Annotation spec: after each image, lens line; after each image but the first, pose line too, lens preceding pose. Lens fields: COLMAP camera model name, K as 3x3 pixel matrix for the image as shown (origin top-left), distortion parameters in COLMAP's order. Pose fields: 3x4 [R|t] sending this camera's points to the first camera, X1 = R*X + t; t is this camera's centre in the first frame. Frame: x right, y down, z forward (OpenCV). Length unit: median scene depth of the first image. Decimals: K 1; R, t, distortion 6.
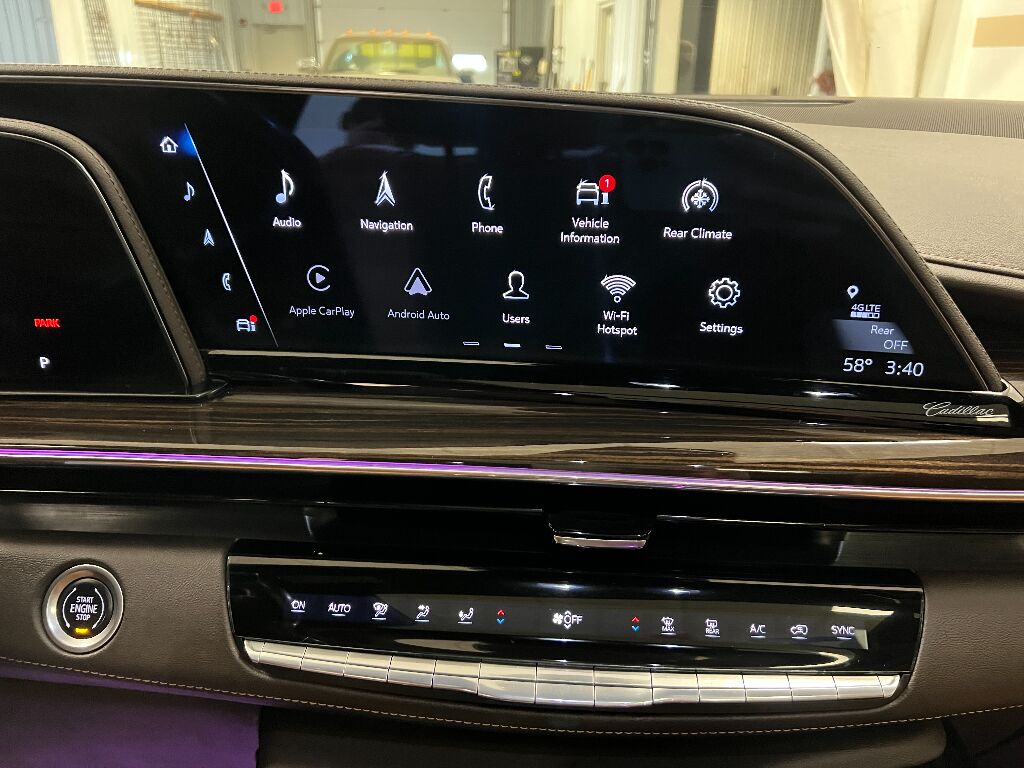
lens RADIAL K [[768.8, 0, 513.8], [0, 768.8, 390.2], [0, 0, 1]] dist [0.041999, -0.050153]
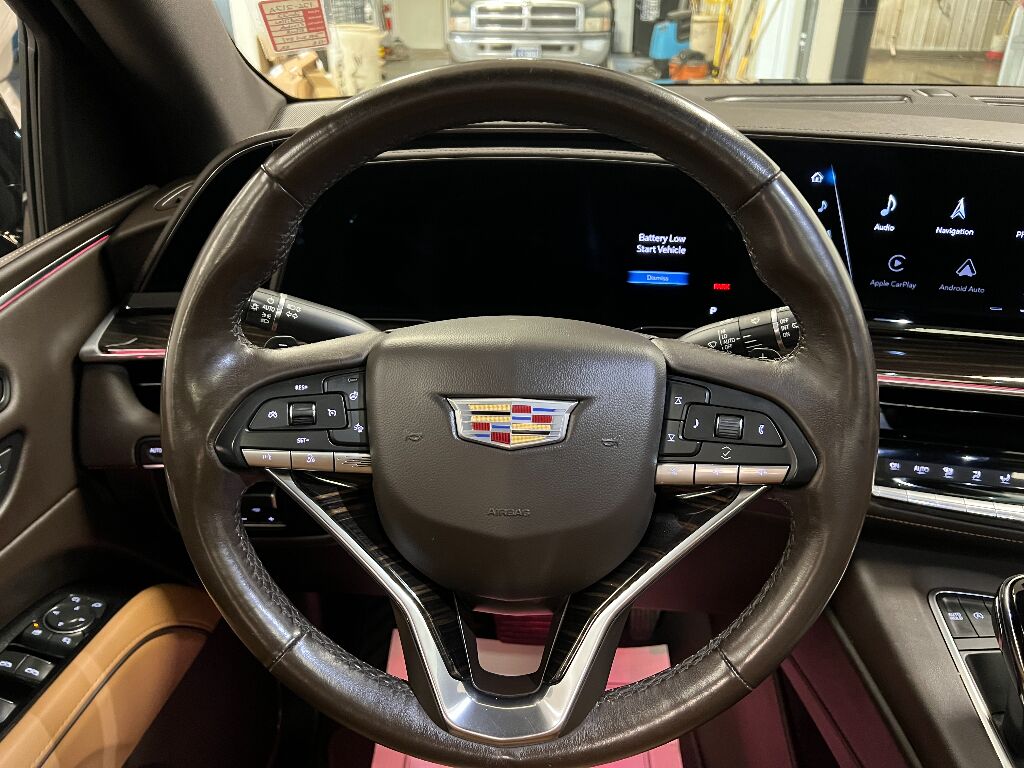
lens RADIAL K [[768.8, 0, 510.5], [0, 768.8, 393.8], [0, 0, 1]] dist [0.041999, -0.050153]
pose [[0.989948, 0.054982, -0.130307, -0.841007], [-0.039607, 0.992249, 0.117782, -0.038255], [0.135773, -0.111437, 0.984453, -0.703573]]
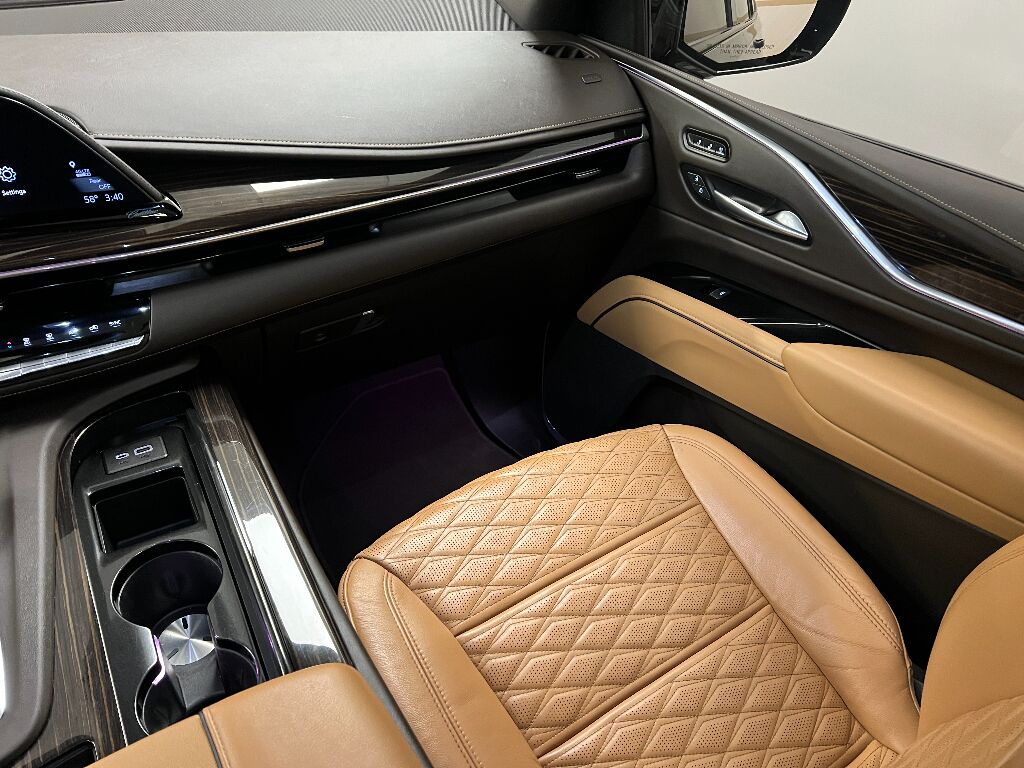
lens RADIAL K [[768.8, 0, 517.8], [0, 768.8, 389.3], [0, 0, 1]] dist [0.041999, -0.050153]
pose [[0.874412, -0.283940, 0.393422, 0.467833], [0.163874, 0.936060, 0.311348, -0.014900], [-0.456671, -0.207775, 0.865032, -1.377295]]
